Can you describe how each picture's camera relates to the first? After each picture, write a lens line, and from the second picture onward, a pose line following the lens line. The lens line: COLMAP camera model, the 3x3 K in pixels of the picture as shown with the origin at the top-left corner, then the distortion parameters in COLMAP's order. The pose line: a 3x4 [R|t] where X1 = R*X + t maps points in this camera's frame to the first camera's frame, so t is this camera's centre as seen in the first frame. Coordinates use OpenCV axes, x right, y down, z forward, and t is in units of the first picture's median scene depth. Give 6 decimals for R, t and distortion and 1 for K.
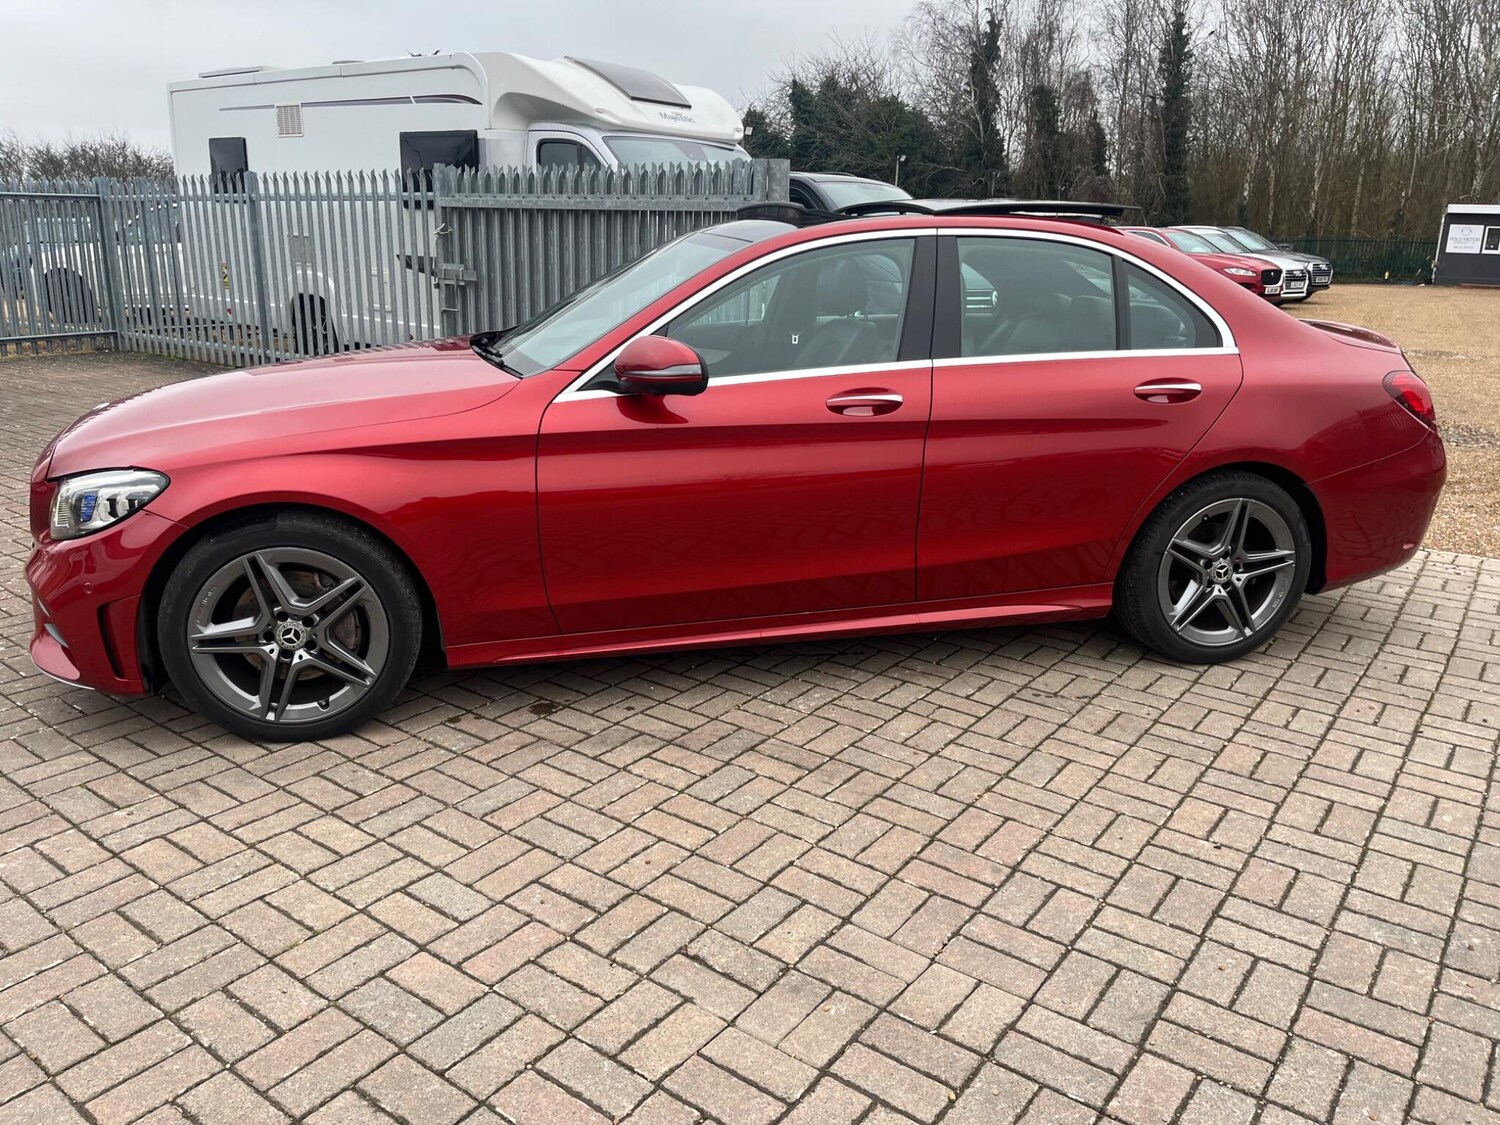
lens RADIAL K [[1132.4, 0, 740.7], [0, 1132.4, 560.3], [0, 0, 1]] dist [0.087025, -0.122135]
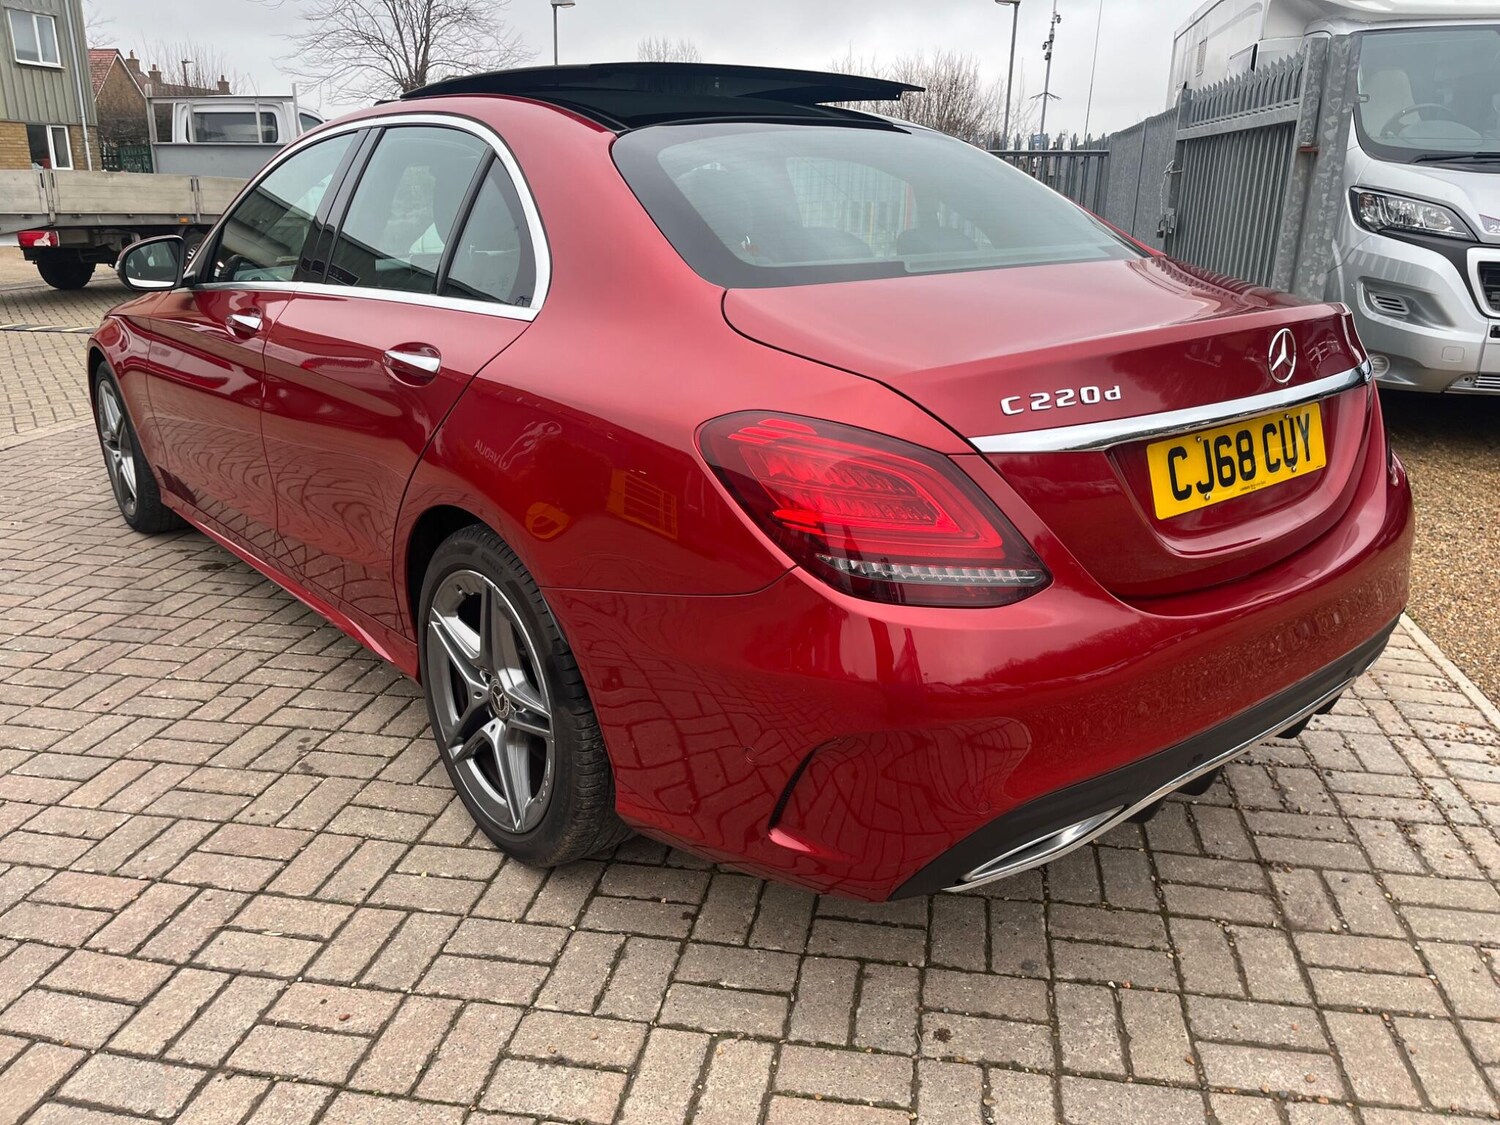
lens RADIAL K [[1132.3, 0, 761.1], [0, 1132.3, 540.6], [0, 0, 1]] dist [0.097821, -0.139033]
pose [[0.444100, 0.251274, -0.860021, 1.112861], [-0.242495, 0.957754, 0.154609, -0.217522], [0.862537, 0.139889, 0.486272, 0.962847]]
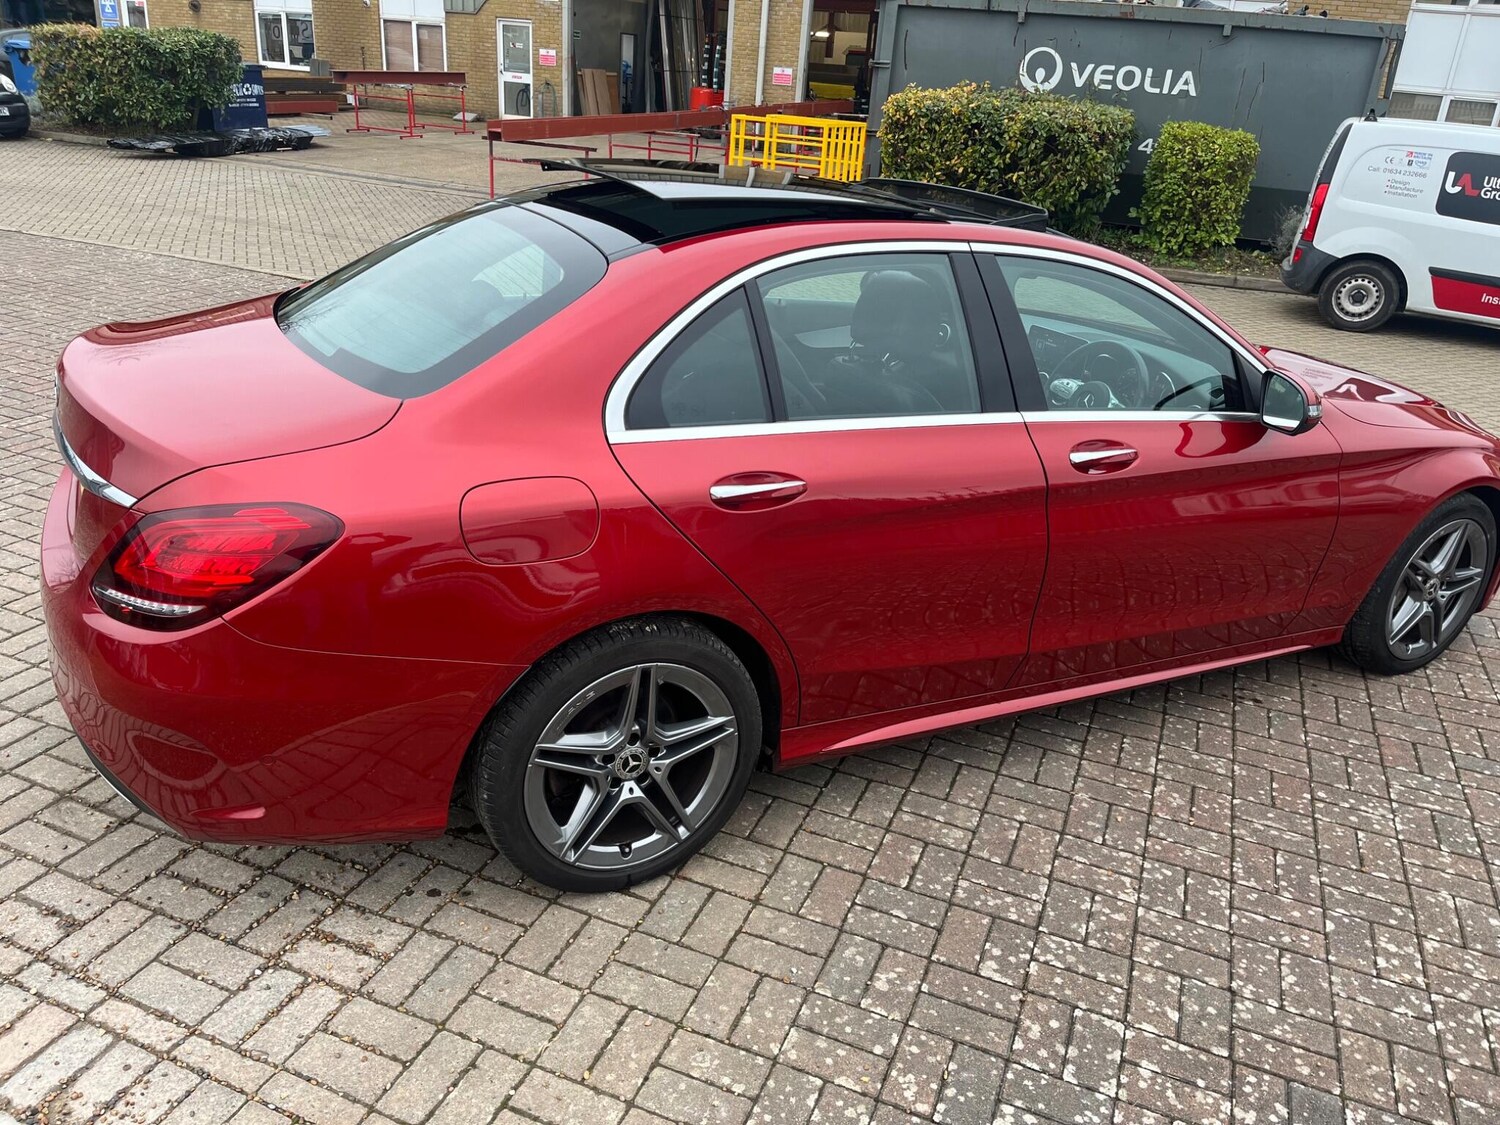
lens RADIAL K [[1148.7, 0, 743.4], [0, 1148.7, 581.4], [0, 0, 1]] dist [0.106386, -0.155009]
pose [[-0.966372, 0.018192, -0.256503, 0.489078], [-0.151653, 0.765242, 0.625624, -0.734171], [0.207668, 0.643485, -0.736750, 2.184072]]
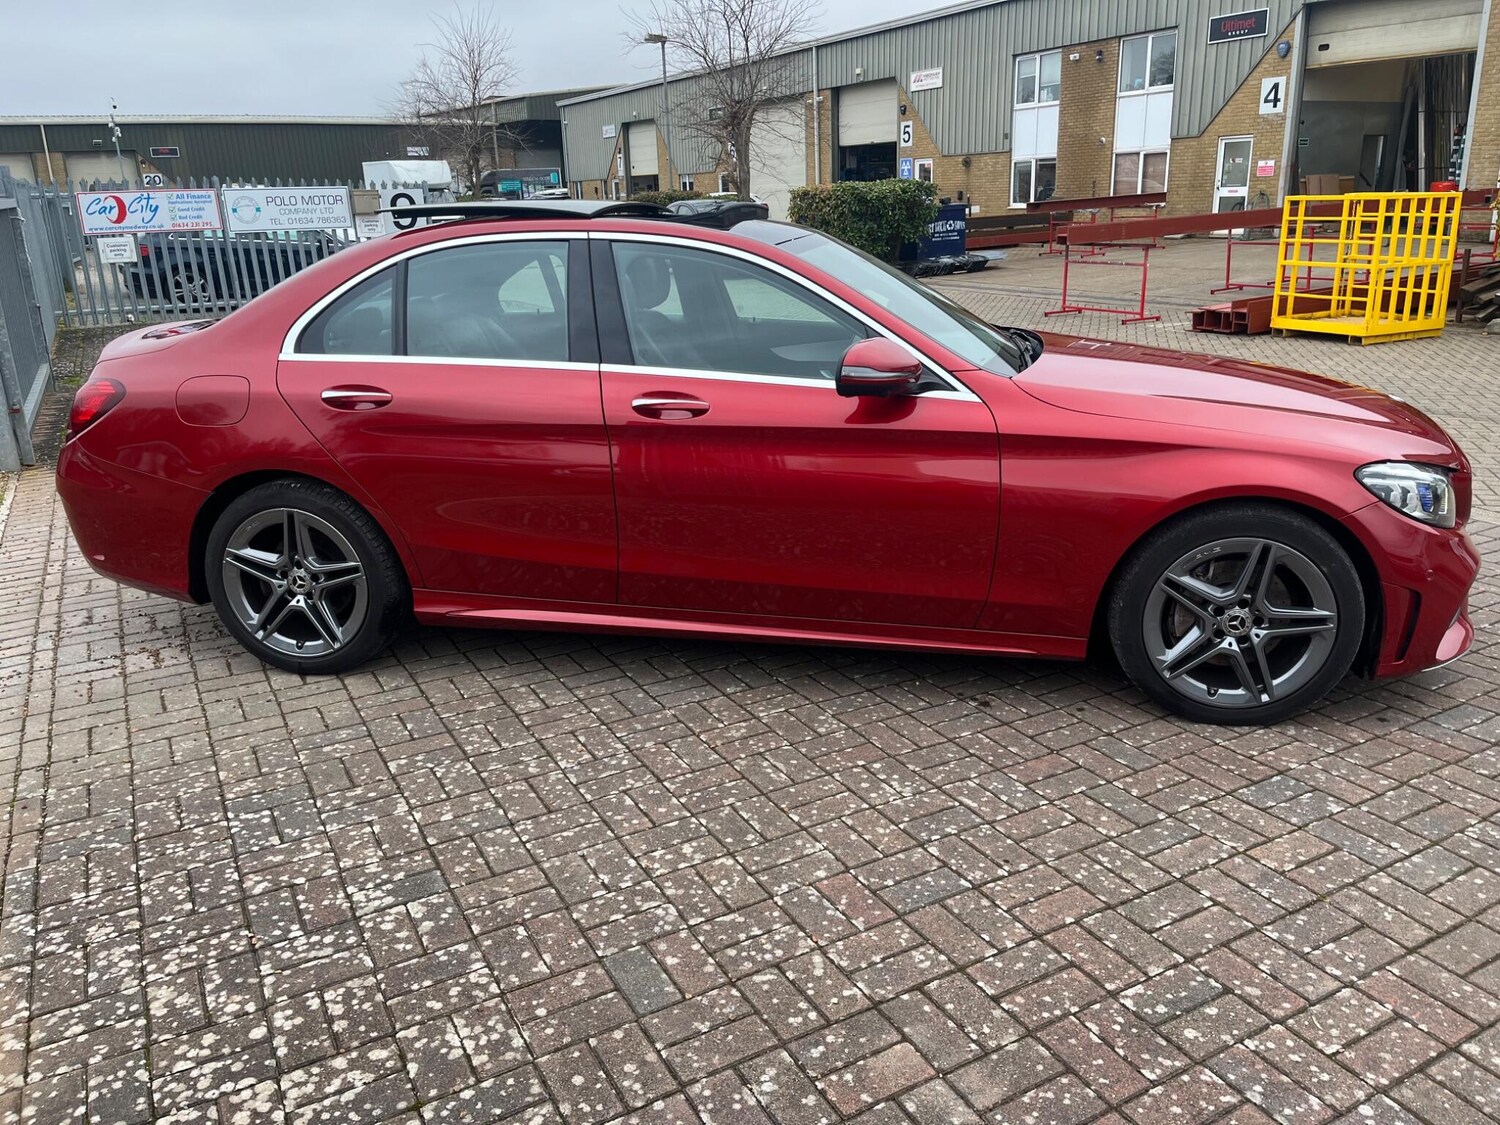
lens RADIAL K [[1138.1, 0, 723.4], [0, 1138.1, 560.6], [0, 0, 1]] dist [0.083222, -0.103504]
pose [[-0.902114, -0.123387, 0.413481, -0.498448], [0.131243, 0.834385, 0.535329, -0.716732], [-0.411055, 0.537194, -0.736517, 2.333046]]
